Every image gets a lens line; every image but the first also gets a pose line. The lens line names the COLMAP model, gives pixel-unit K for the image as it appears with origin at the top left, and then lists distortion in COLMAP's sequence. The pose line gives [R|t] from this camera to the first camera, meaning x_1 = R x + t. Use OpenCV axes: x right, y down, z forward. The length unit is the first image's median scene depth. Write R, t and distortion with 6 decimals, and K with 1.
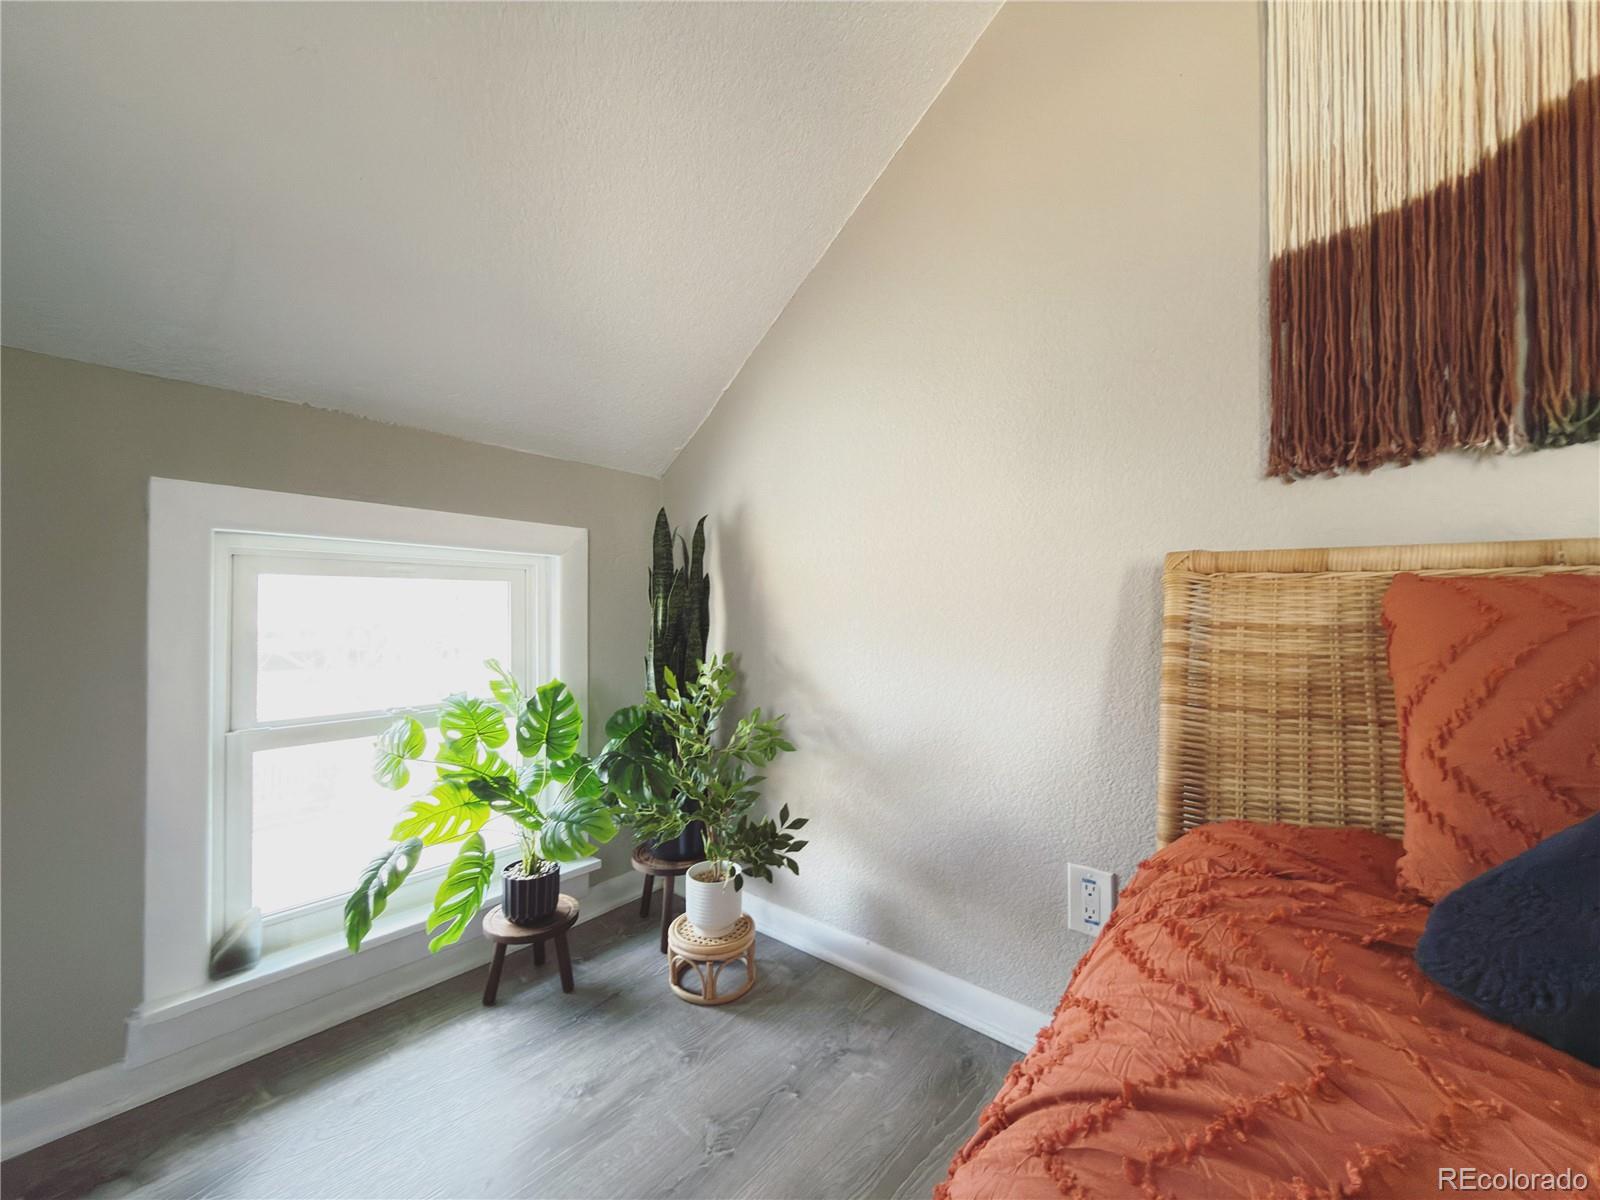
lens RADIAL K [[634.6, 0, 800.0], [0, 634.6, 600.0], [0, 0, 1]] dist [-0.001771, -0.000499]
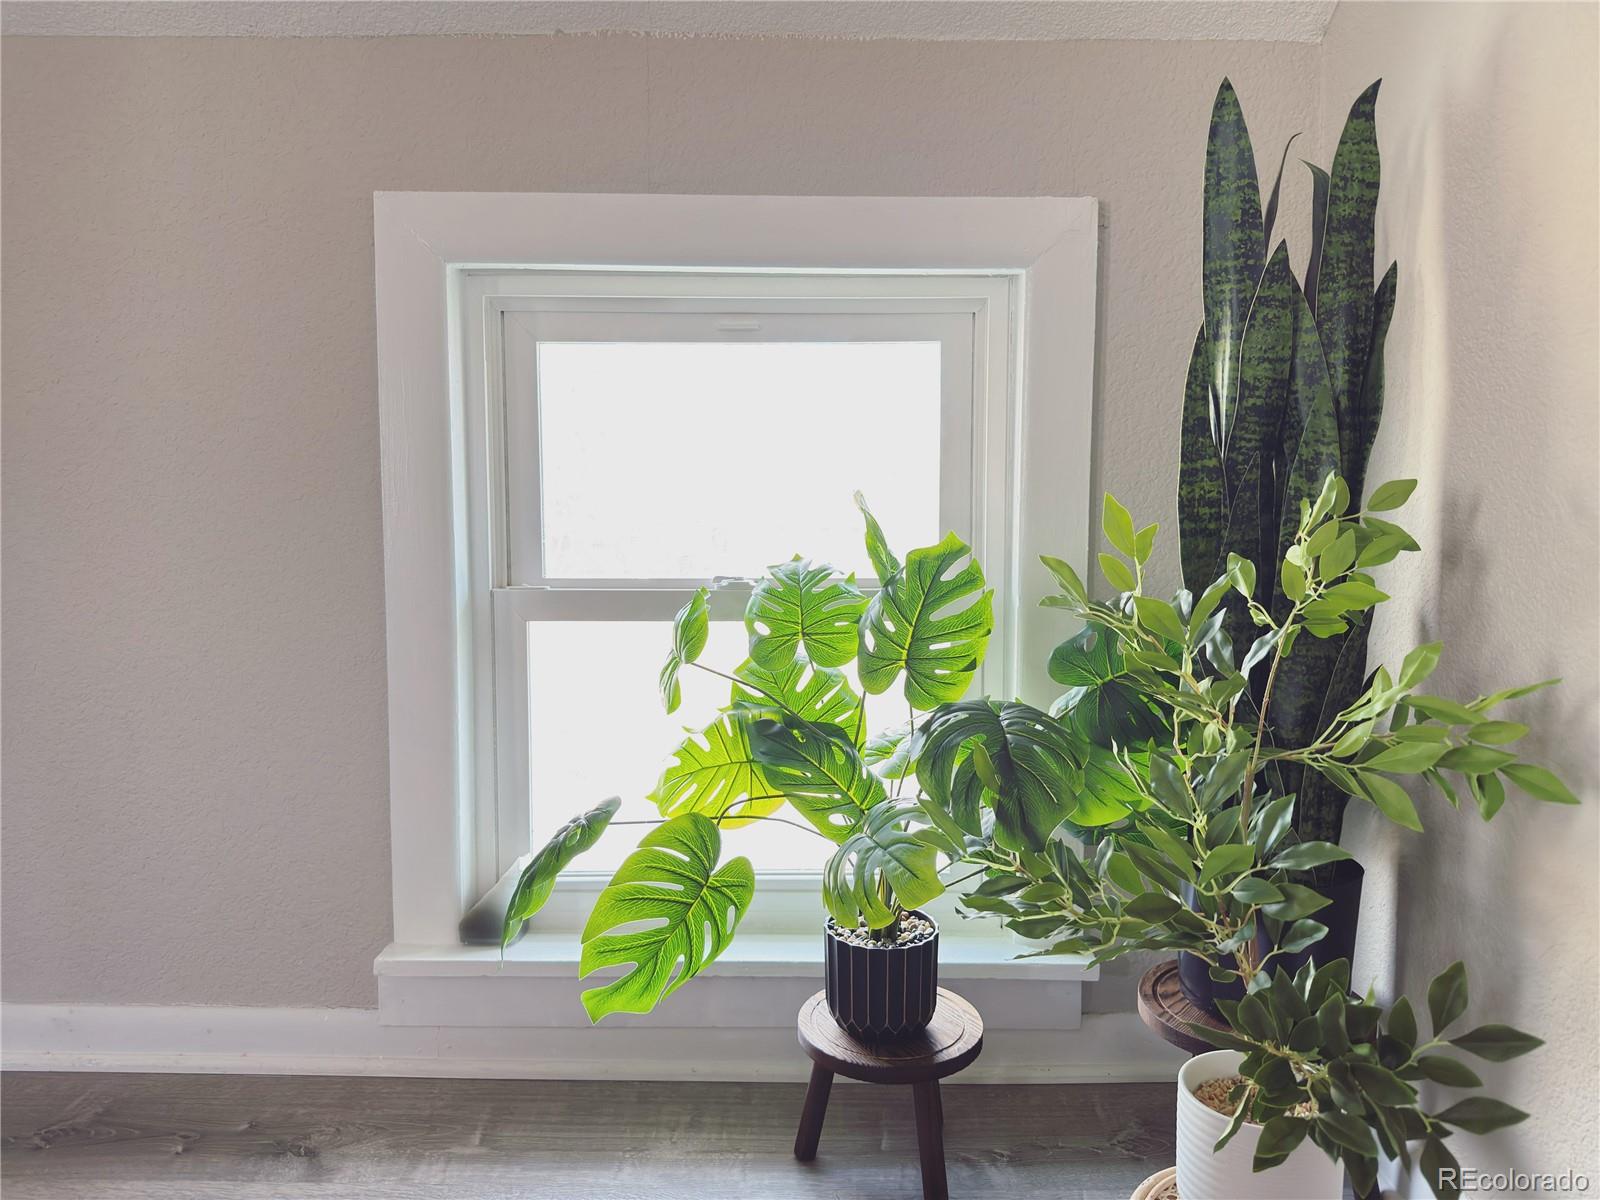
lens RADIAL K [[1119.1, 0, 800.0], [0, 1119.1, 600.0], [0, 0, 1]] dist [-0.023631, -0.001435]
pose [[0.641334, 0.067459, -0.764290, 0.152941], [0.008085, 0.995478, 0.094649, 0.100687], [0.767219, -0.066881, 0.637889, 0.437063]]
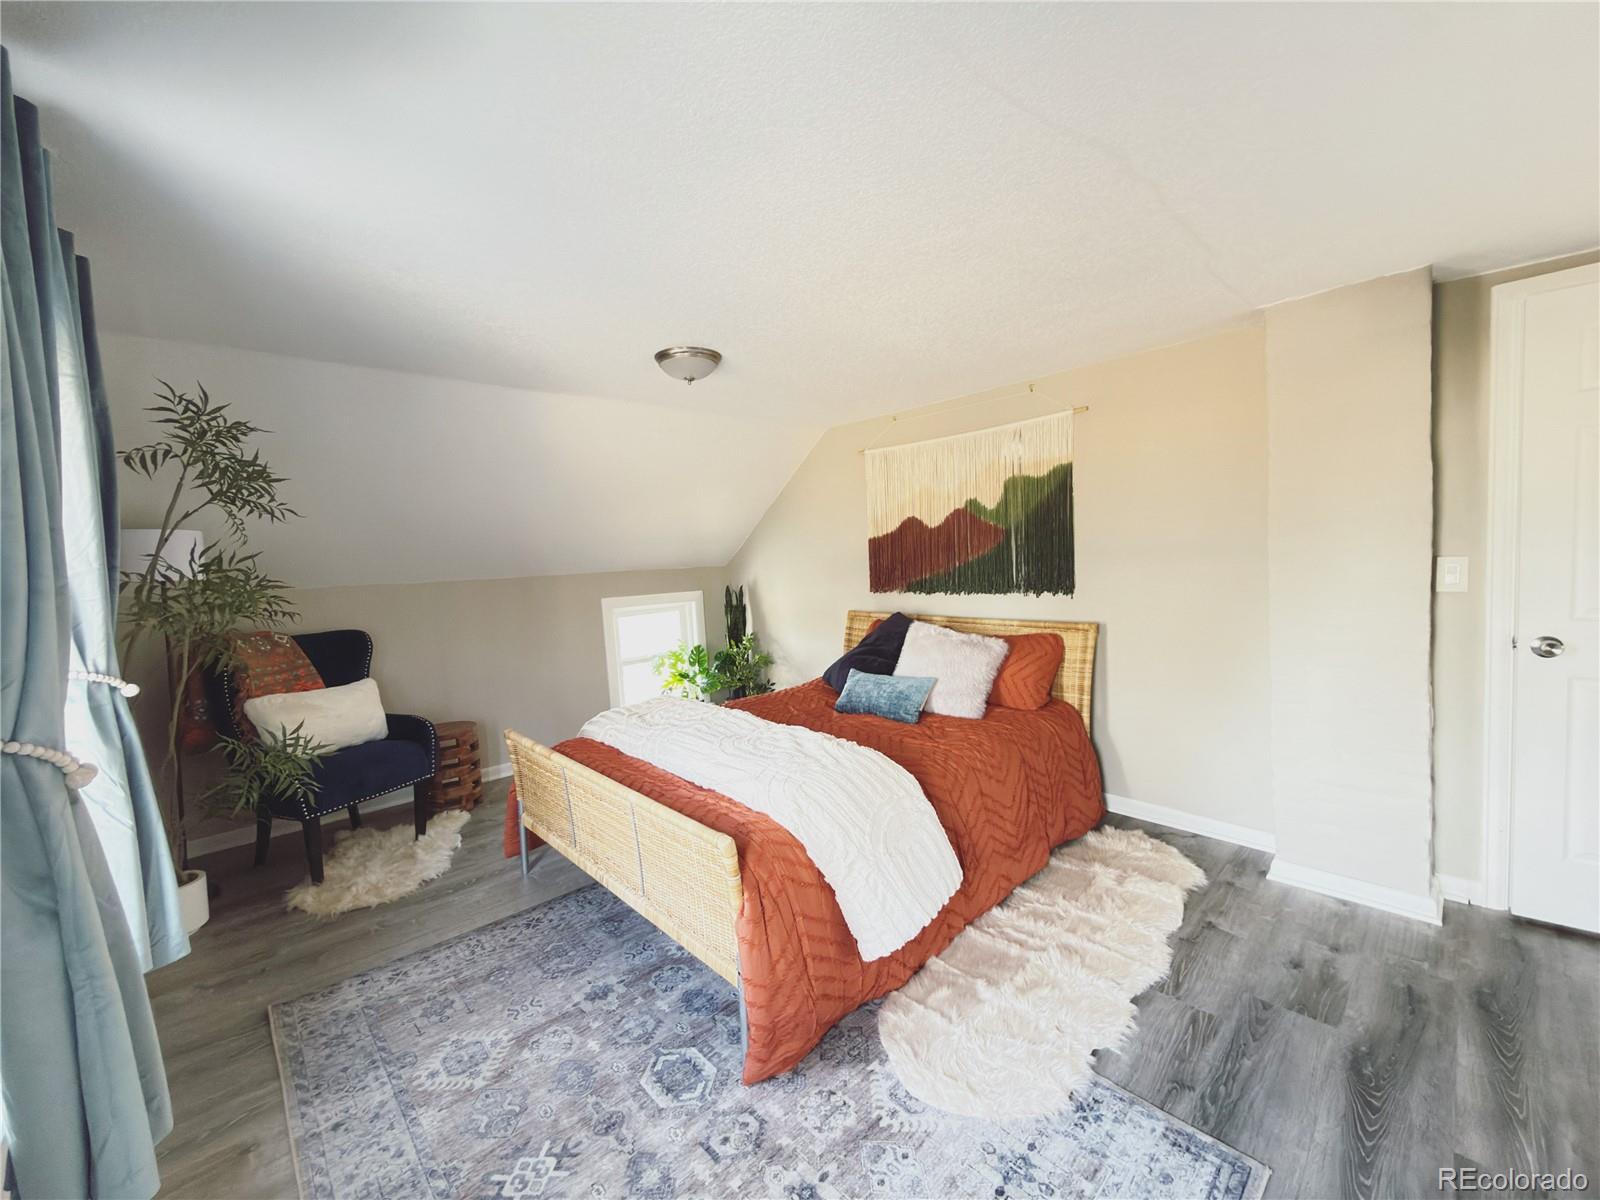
lens RADIAL K [[634.6, 0, 800.0], [0, 634.6, 600.0], [0, 0, 1]] dist [-0.001771, -0.000499]
pose [[0.992561, -0.040465, -0.114826, 0.523586], [0.050274, 0.995209, 0.083855, -0.351753], [0.110883, -0.089004, 0.989840, -2.184642]]
